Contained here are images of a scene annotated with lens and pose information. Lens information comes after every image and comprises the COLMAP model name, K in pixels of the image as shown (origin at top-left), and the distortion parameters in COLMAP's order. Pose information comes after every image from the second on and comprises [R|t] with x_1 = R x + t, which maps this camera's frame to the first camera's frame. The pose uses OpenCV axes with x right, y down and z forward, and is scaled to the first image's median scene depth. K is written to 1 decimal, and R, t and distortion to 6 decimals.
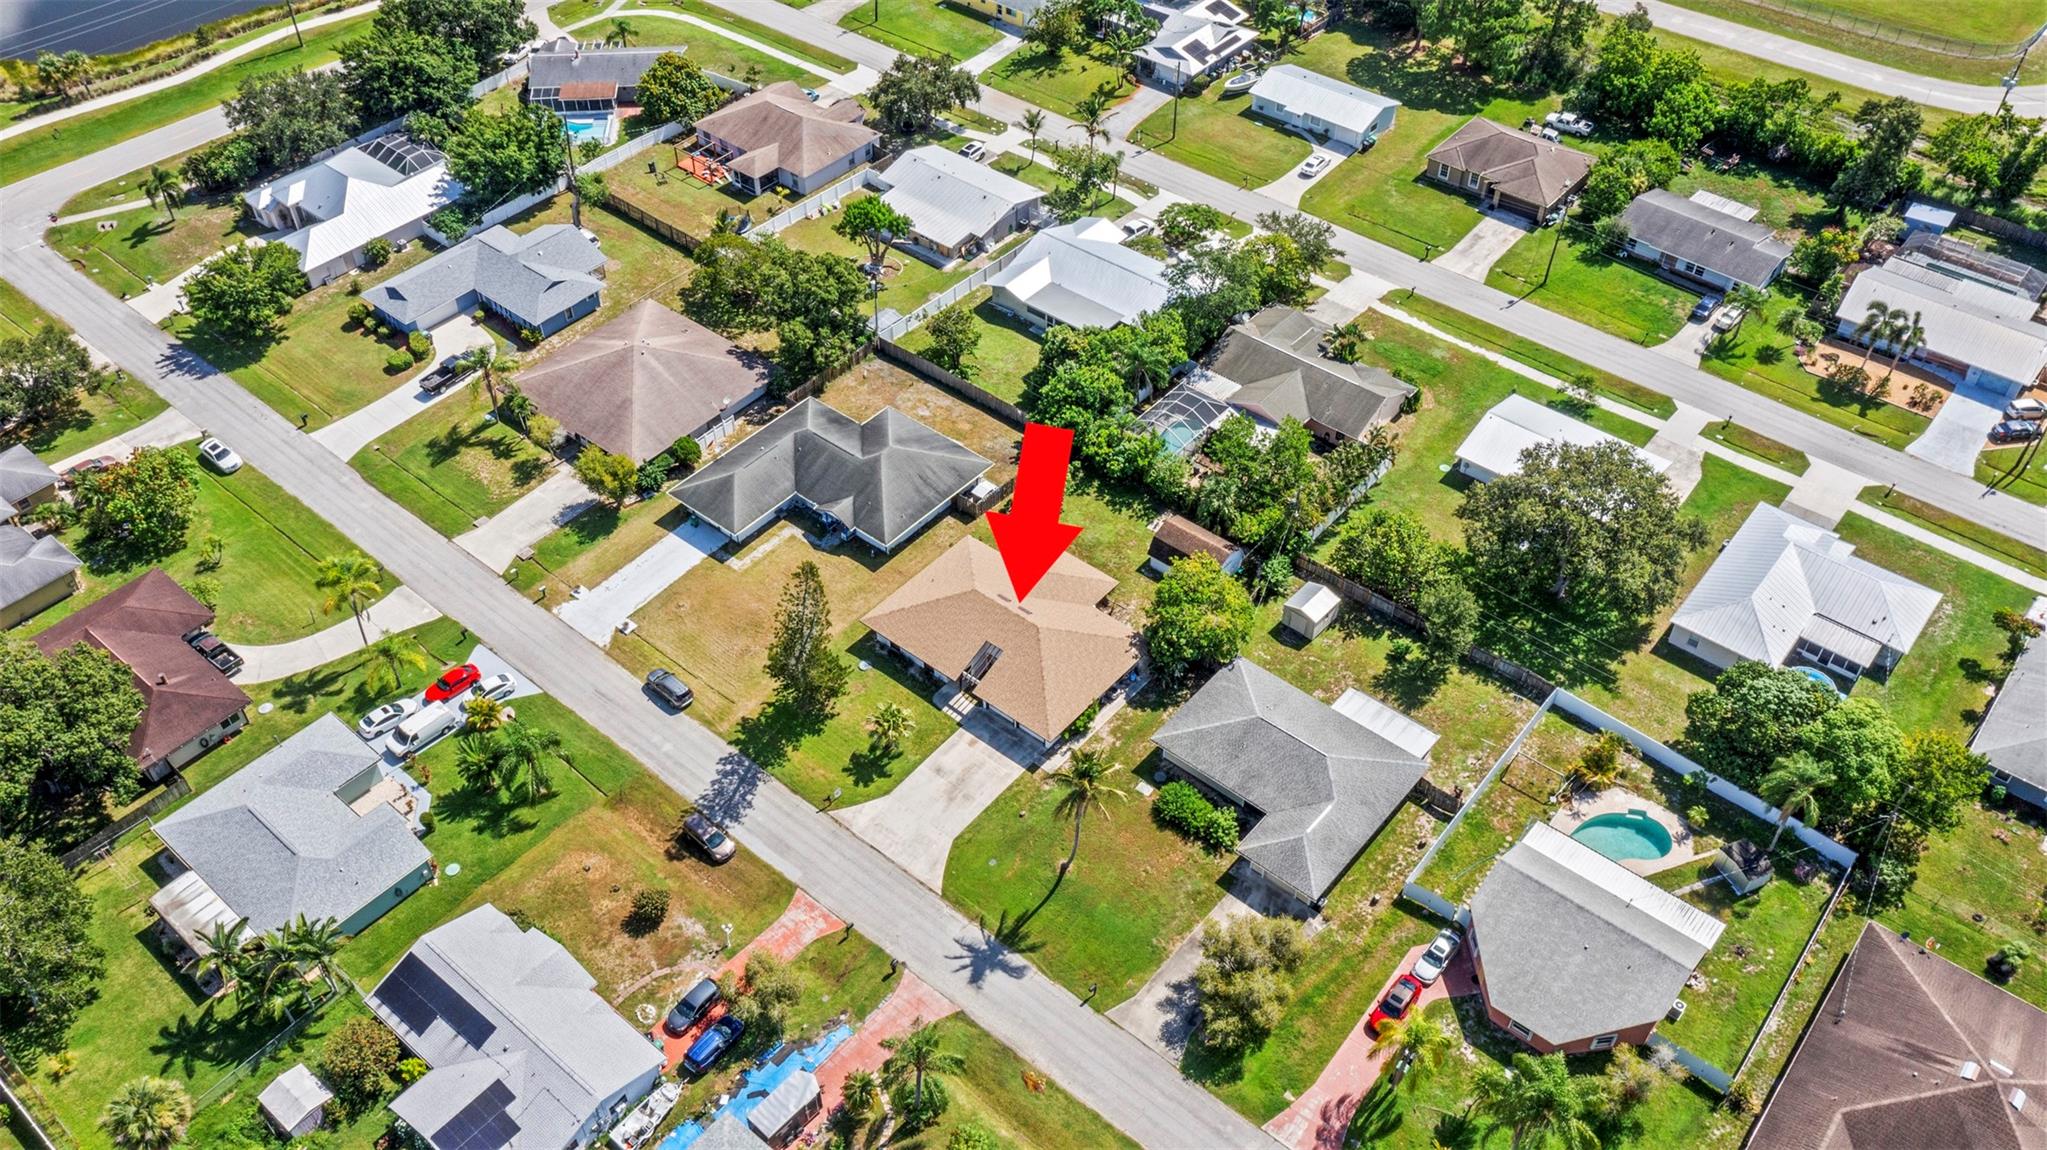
lens RADIAL K [[1633.8, 0, 1025.7], [0, 1633.8, 579.5], [0, 0, 1]] dist [0.003678, 0.003646]
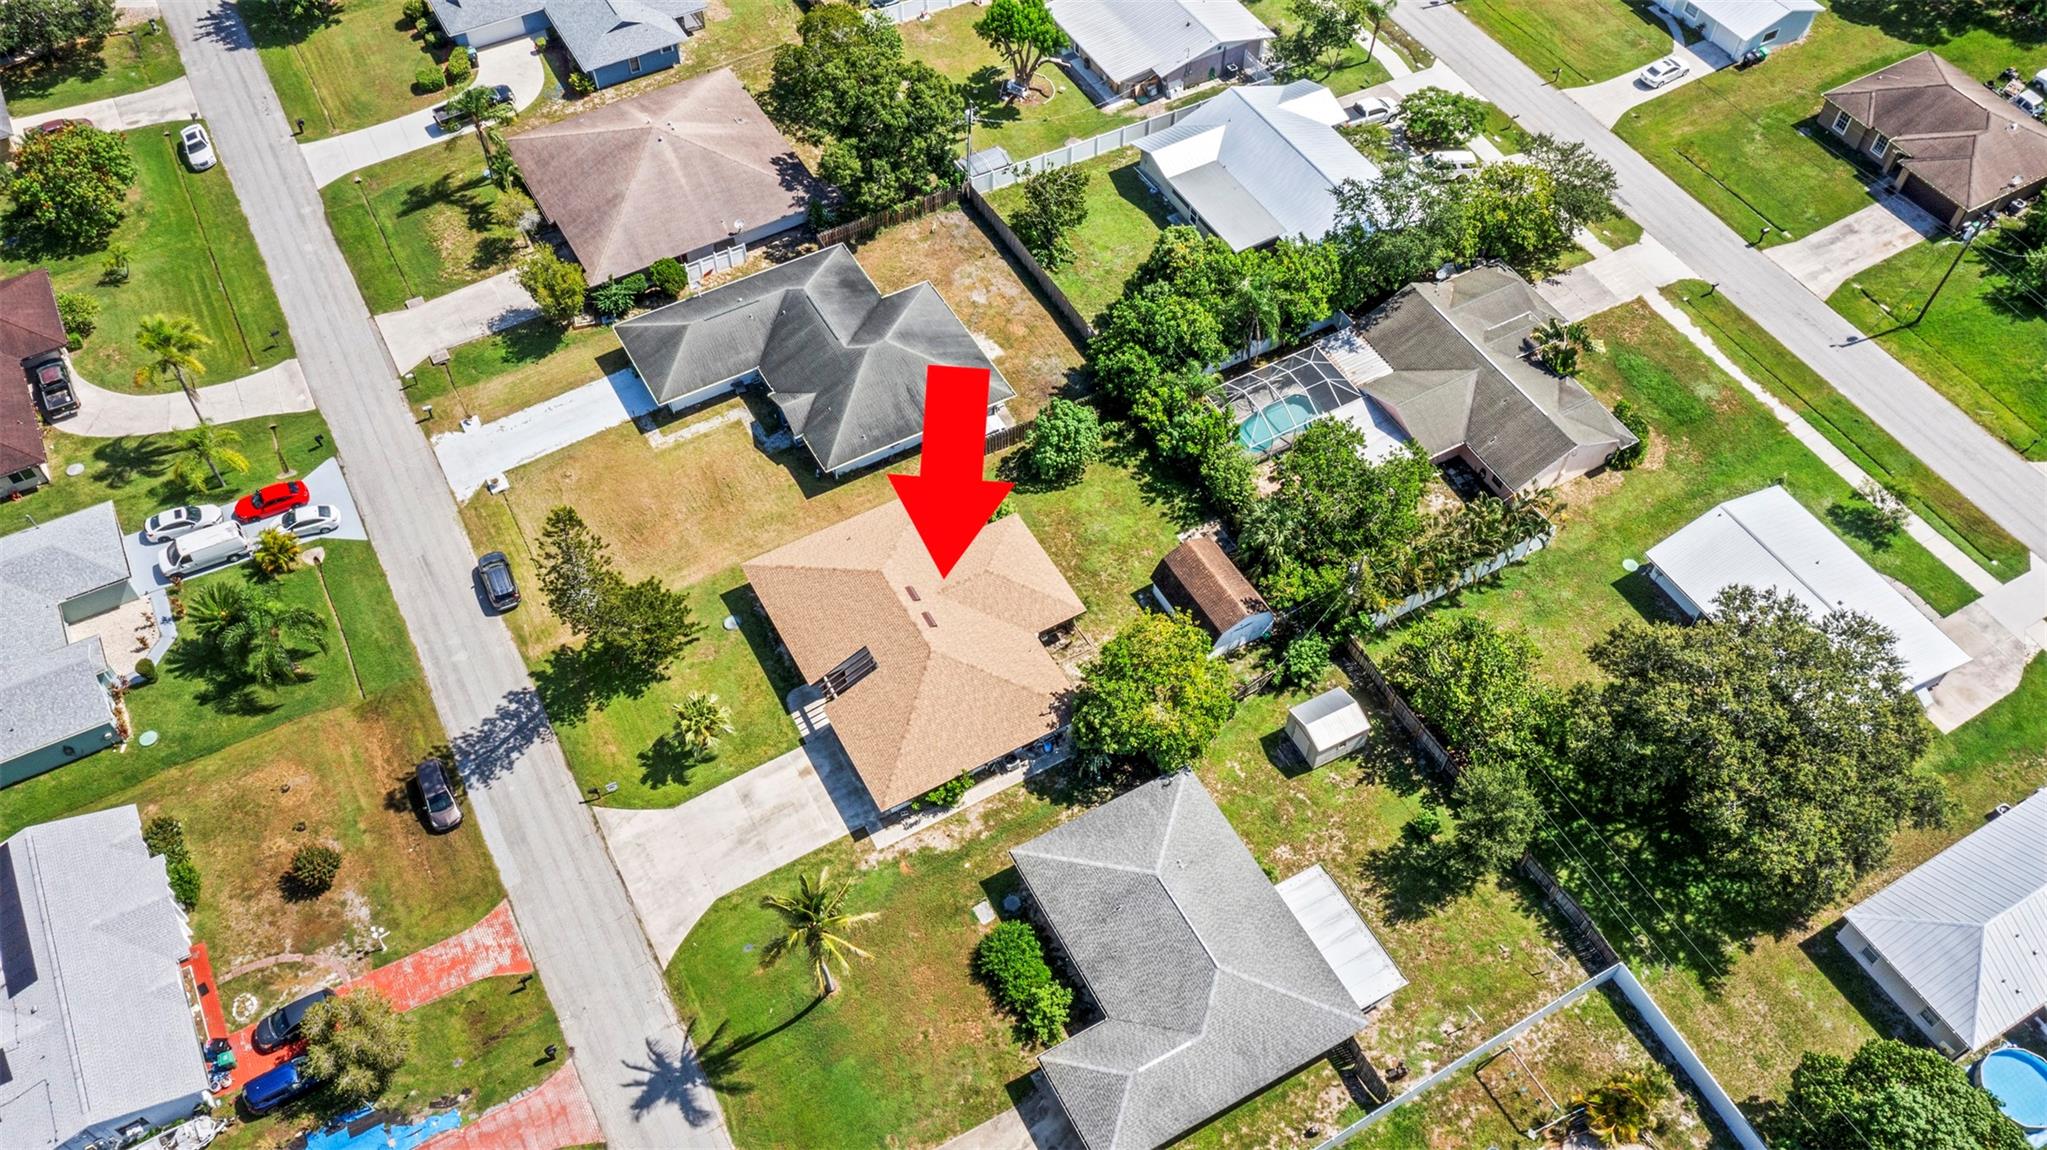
lens RADIAL K [[1633.8, 0, 1021.0], [0, 1633.8, 574.9], [0, 0, 1]] dist [0.003678, 0.003646]
pose [[0.932858, 0.285113, -0.220196, 0.182580], [-0.250704, 0.952747, 0.171525, -0.128579], [0.258696, -0.104805, 0.960257, 0.283151]]
